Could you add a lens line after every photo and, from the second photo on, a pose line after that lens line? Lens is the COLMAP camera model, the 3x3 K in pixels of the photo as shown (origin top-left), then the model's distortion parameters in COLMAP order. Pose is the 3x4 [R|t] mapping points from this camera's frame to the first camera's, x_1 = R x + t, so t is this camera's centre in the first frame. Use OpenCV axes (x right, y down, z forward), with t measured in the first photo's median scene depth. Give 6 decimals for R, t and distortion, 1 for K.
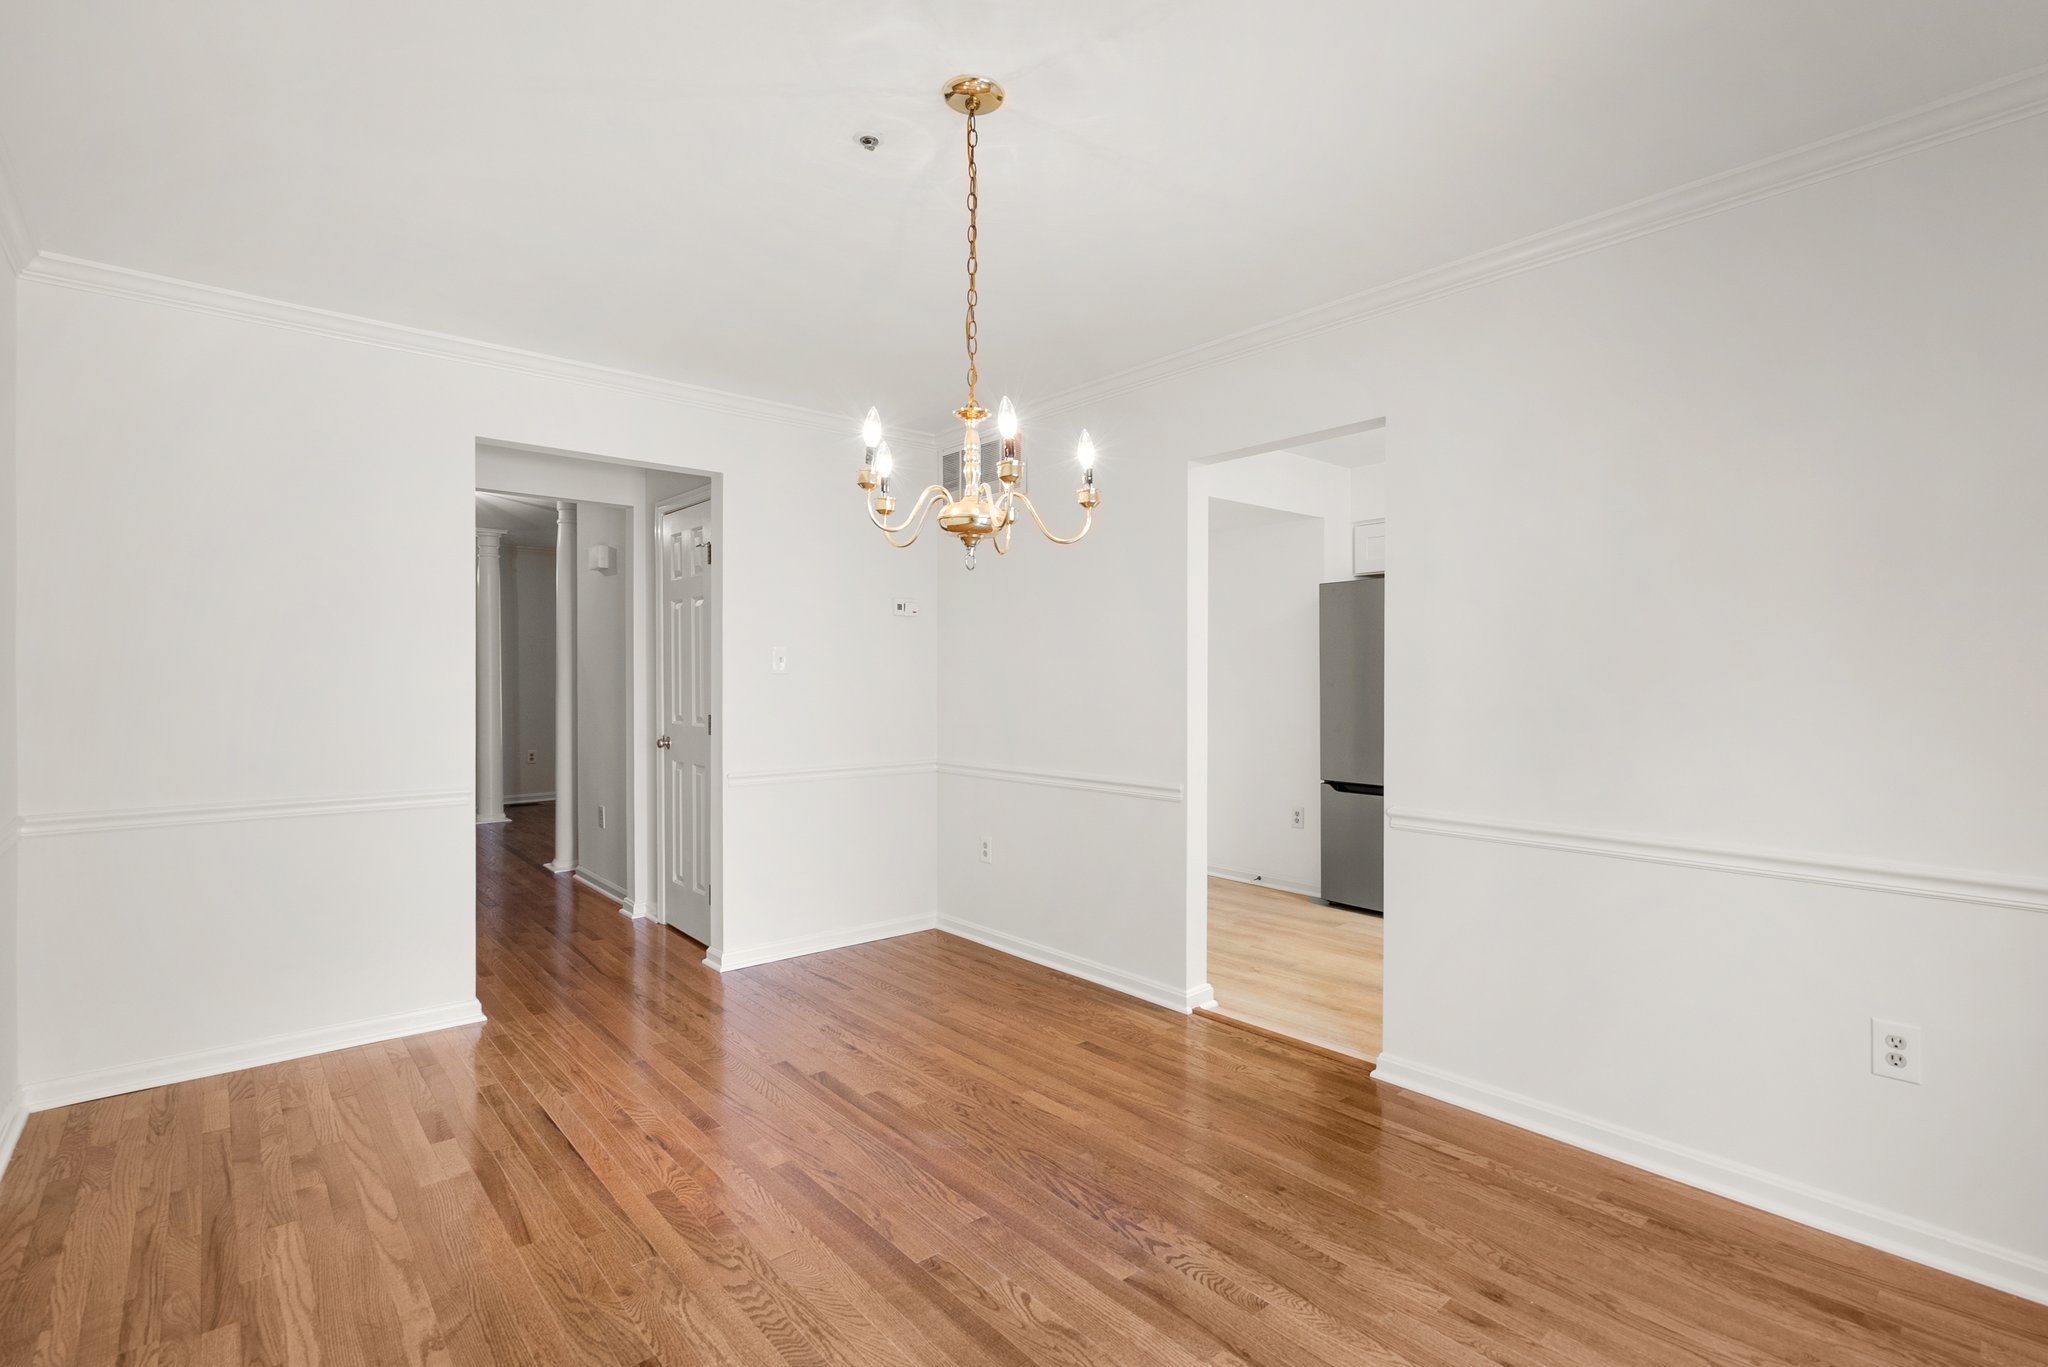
lens RADIAL K [[982.5, 0, 1037.3], [0, 982.5, 689.8], [0, 0, 1]] dist [0.015829, -0.000282]
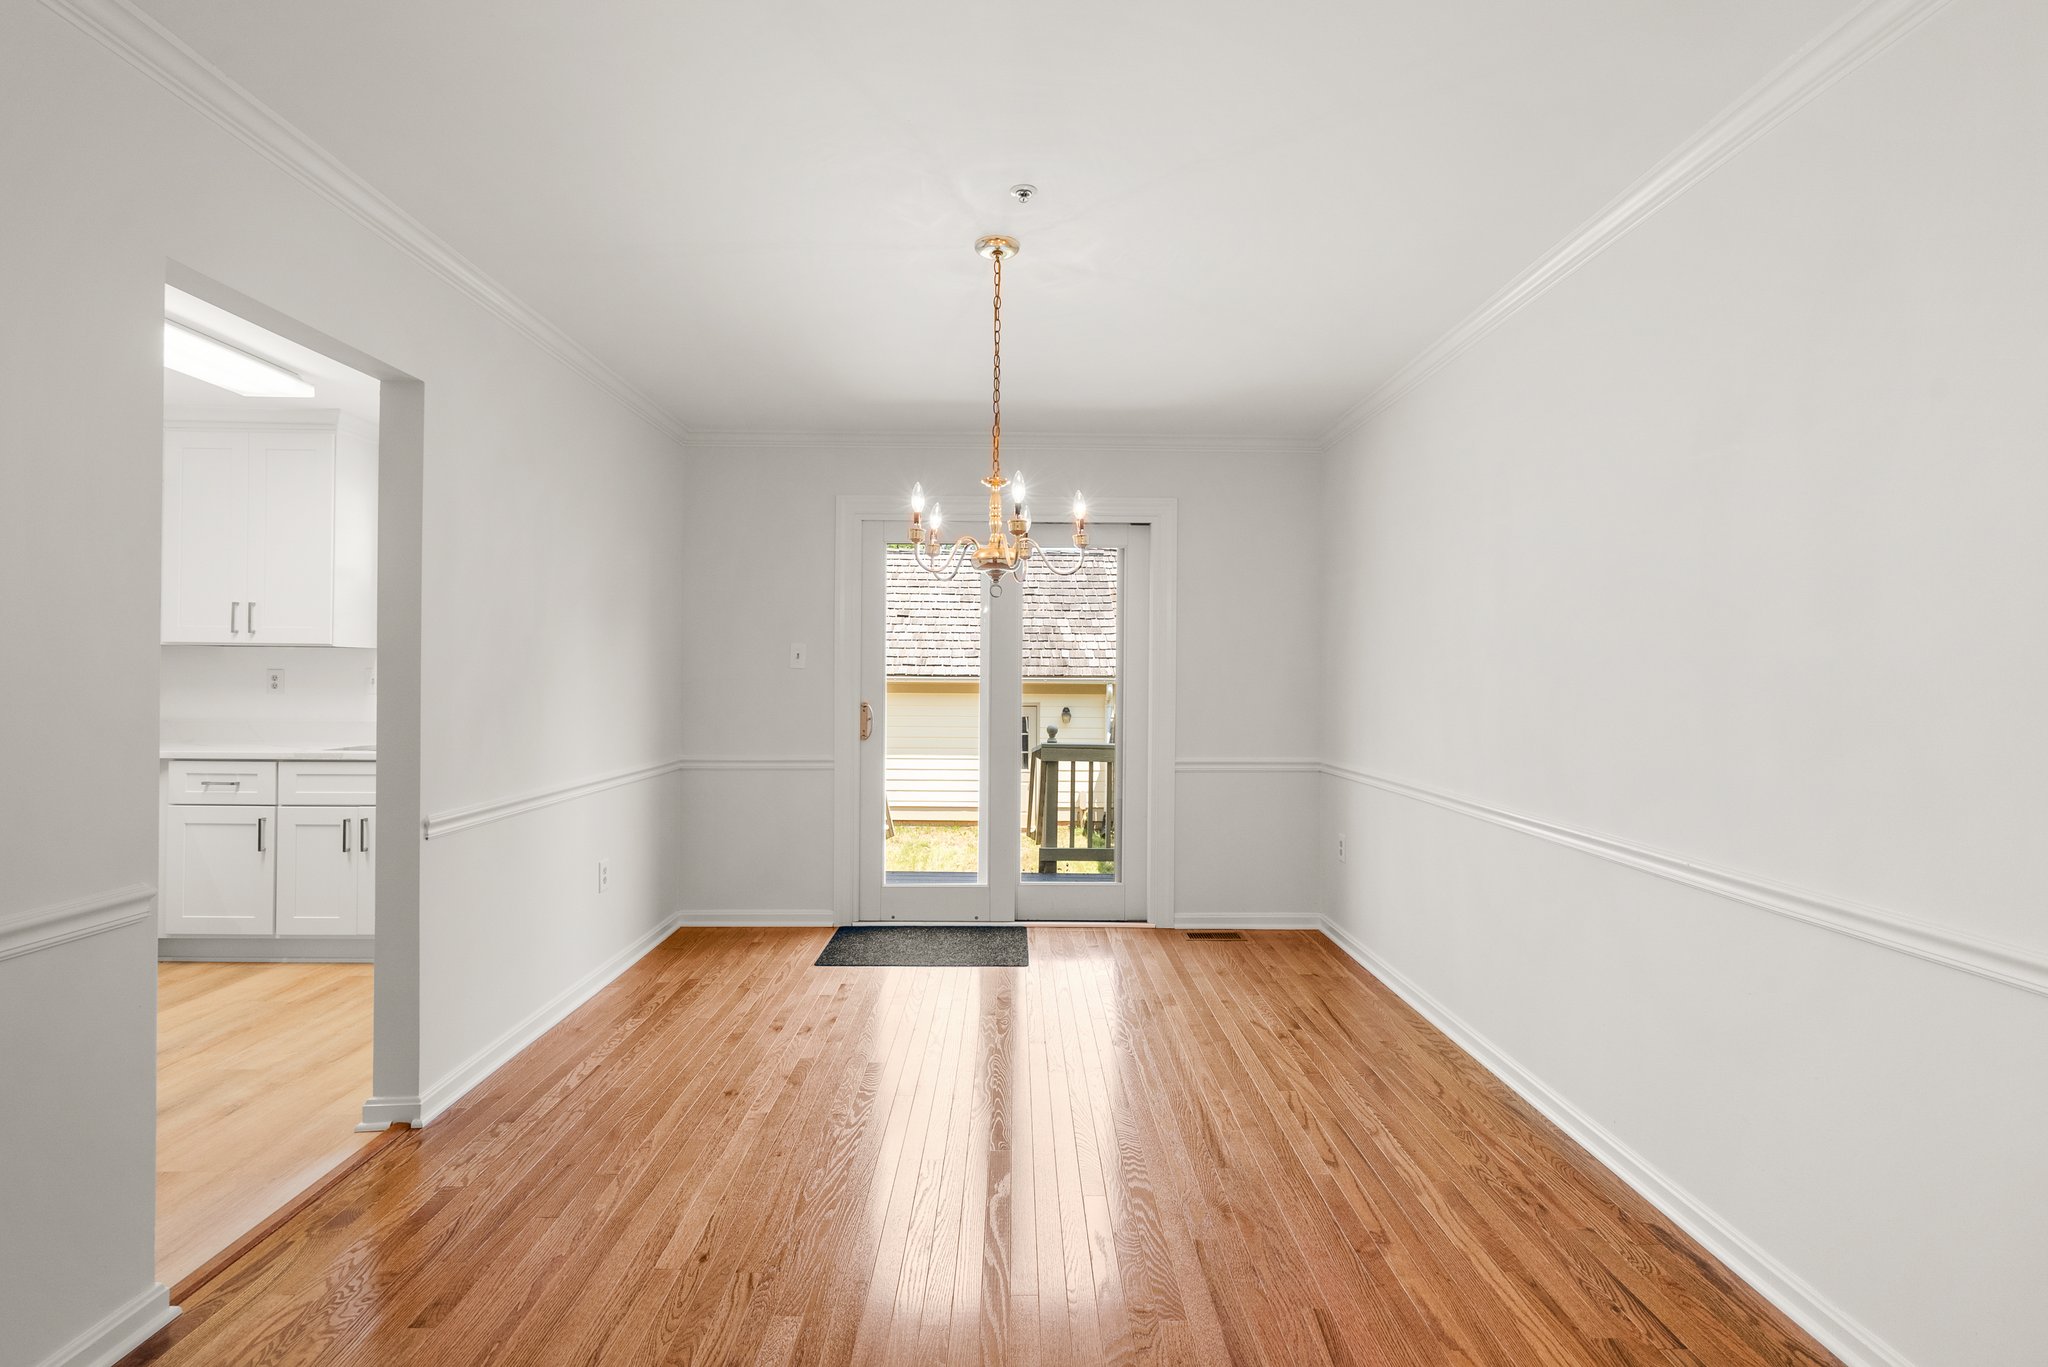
lens RADIAL K [[934.8, 0, 1033.7], [0, 934.8, 673.9], [0, 0, 1]] dist [-0.003049, 0.001066]
pose [[-0.775659, 0.000918, 0.631152, -0.840816], [0.002740, 0.999994, 0.001912, -0.015496], [-0.631146, 0.003212, -0.775657, 1.799852]]
